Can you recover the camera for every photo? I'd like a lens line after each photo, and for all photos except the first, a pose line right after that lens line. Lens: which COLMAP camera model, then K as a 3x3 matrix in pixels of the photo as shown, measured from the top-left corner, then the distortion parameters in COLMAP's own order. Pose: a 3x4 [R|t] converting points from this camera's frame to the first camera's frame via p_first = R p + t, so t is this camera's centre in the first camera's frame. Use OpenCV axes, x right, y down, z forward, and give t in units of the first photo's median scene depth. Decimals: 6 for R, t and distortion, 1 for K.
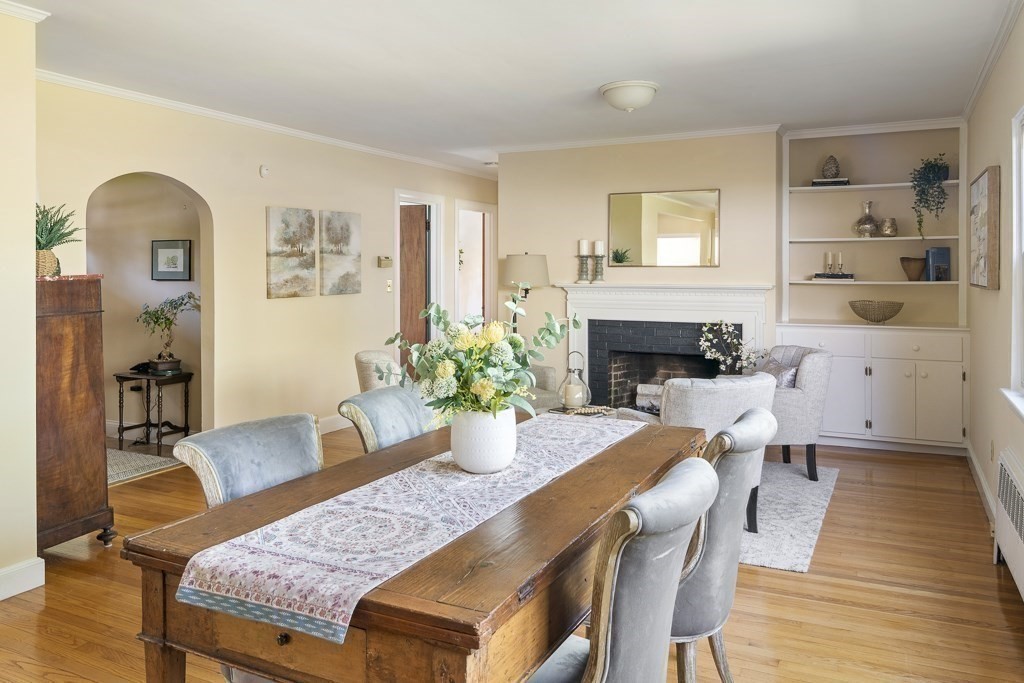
lens RADIAL K [[764.9, 0, 501.5], [0, 764.9, 274.6], [0, 0, 1]] dist [0.008735, -0.011860]
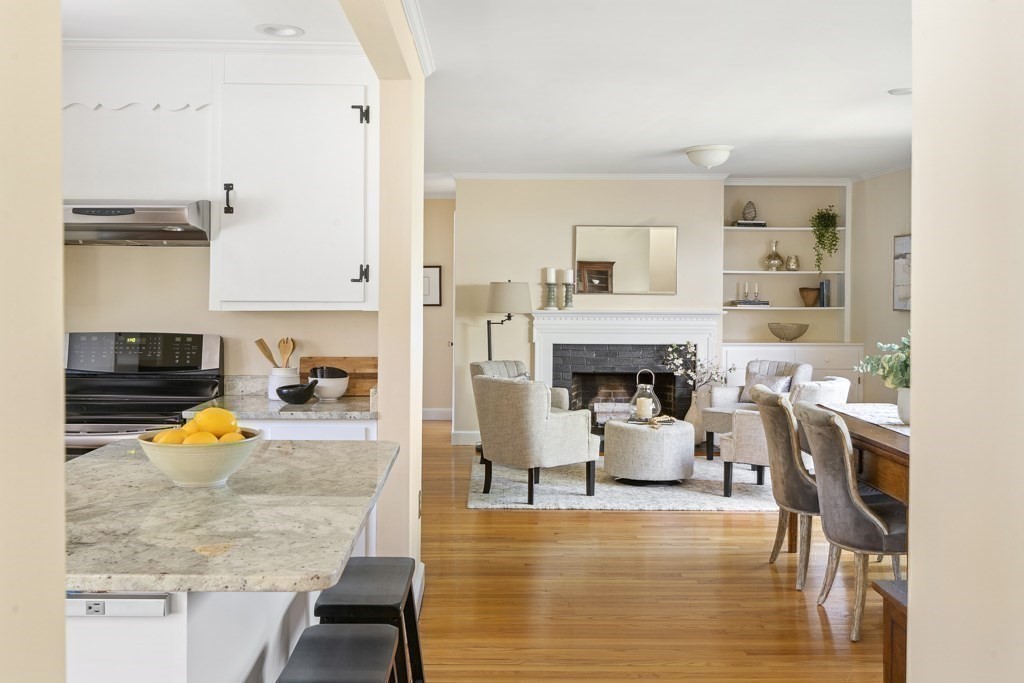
lens RADIAL K [[970.0, 0, 488.2], [0, 970.0, 306.4], [0, 0, 1]] dist [-0.010699, 0.000000]
pose [[0.889188, -0.002517, 0.457535, -0.622769], [-0.003361, 0.999922, 0.012034, -0.009174], [-0.457530, -0.012238, 0.889110, -0.149840]]
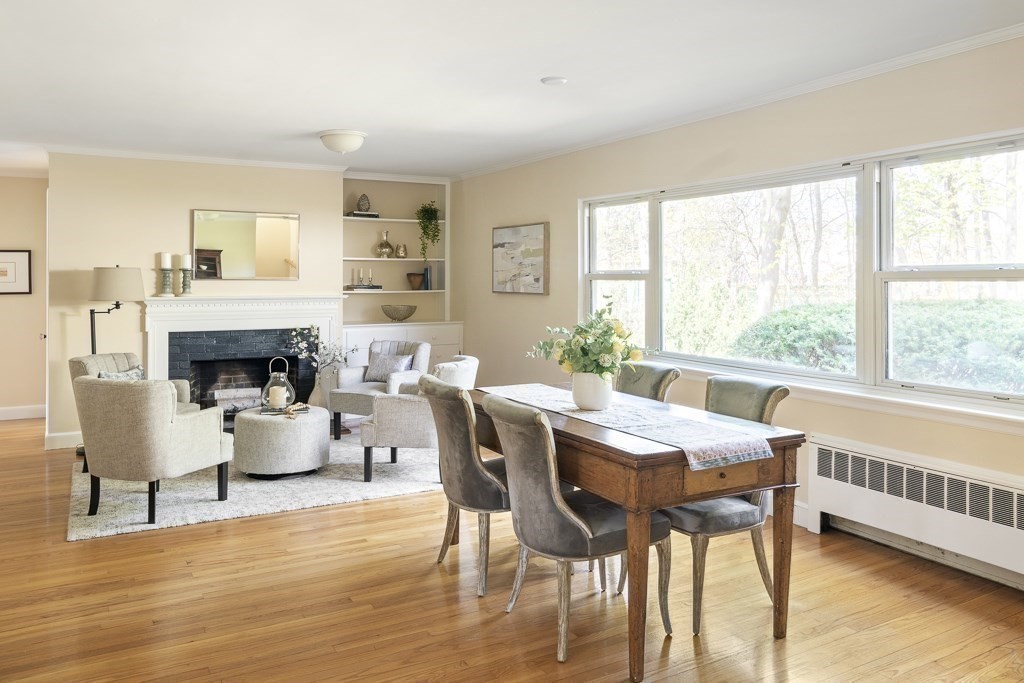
lens RADIAL K [[764.9, 0, 512.2], [0, 764.9, 282.2], [0, 0, 1]] dist [0.008735, -0.011860]
pose [[0.553989, -0.003743, 0.832515, -0.513465], [0.002478, 0.999993, 0.002847, -0.009332], [-0.832520, 0.000486, 0.553995, 0.077411]]
